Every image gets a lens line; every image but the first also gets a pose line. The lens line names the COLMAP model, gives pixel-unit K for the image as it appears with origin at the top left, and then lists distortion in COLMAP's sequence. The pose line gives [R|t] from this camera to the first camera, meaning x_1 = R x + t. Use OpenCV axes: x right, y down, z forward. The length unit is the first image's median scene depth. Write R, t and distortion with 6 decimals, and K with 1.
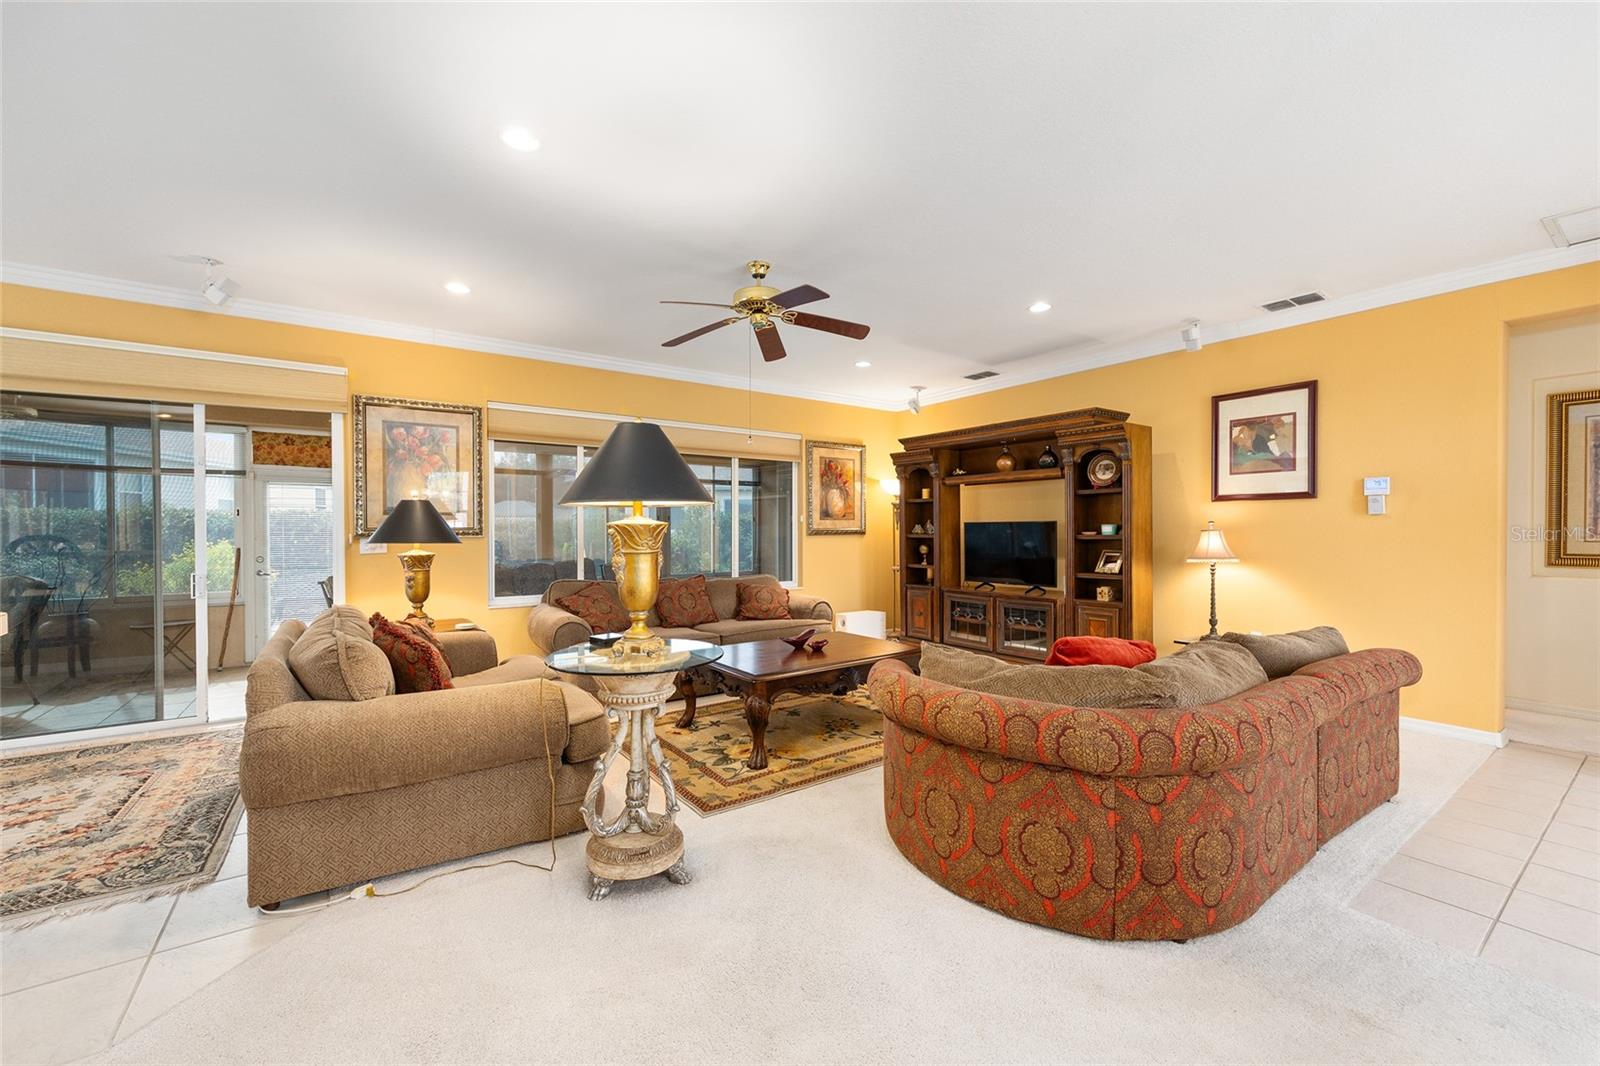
lens RADIAL K [[643.3, 0, 802.1], [0, 643.3, 535.0], [0, 0, 1]] dist [-0.001088, 0.001557]
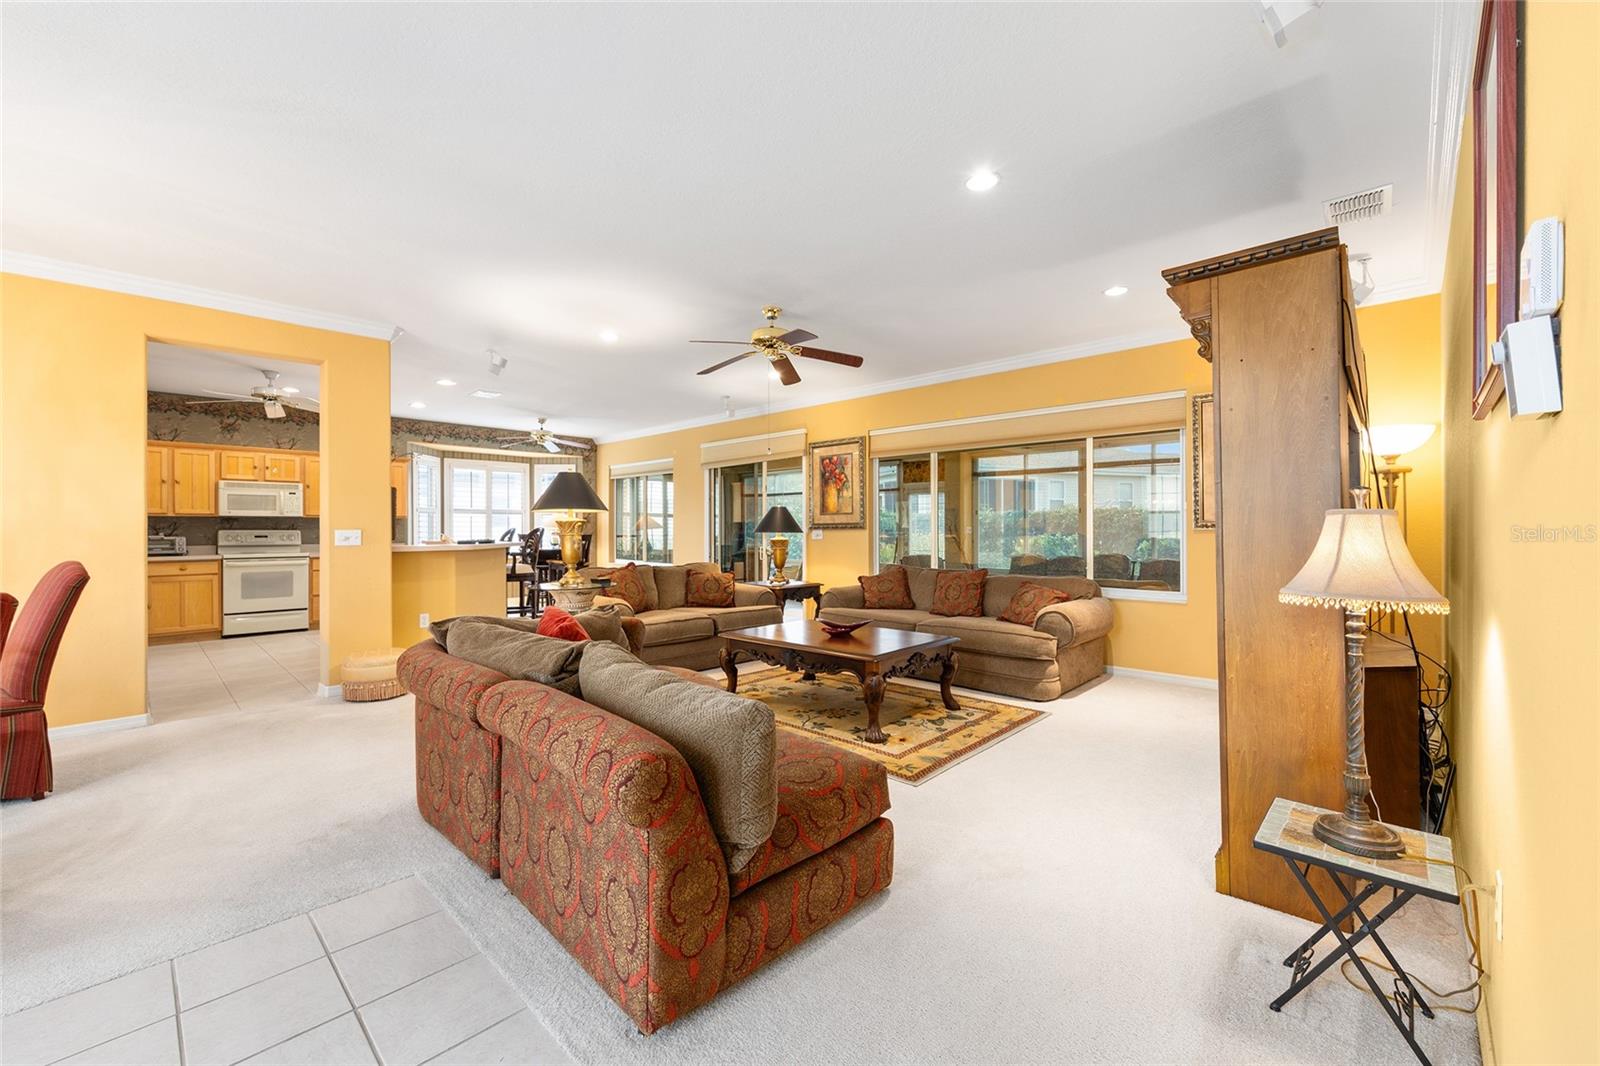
lens RADIAL K [[643.3, 0, 797.4], [0, 643.3, 527.4], [0, 0, 1]] dist [-0.001088, 0.001557]
pose [[0.191986, -0.000613, -0.981397, 0.908448], [-0.004566, 0.999988, -0.001518, 0.001736], [0.981387, 0.004772, 0.191981, 0.636922]]
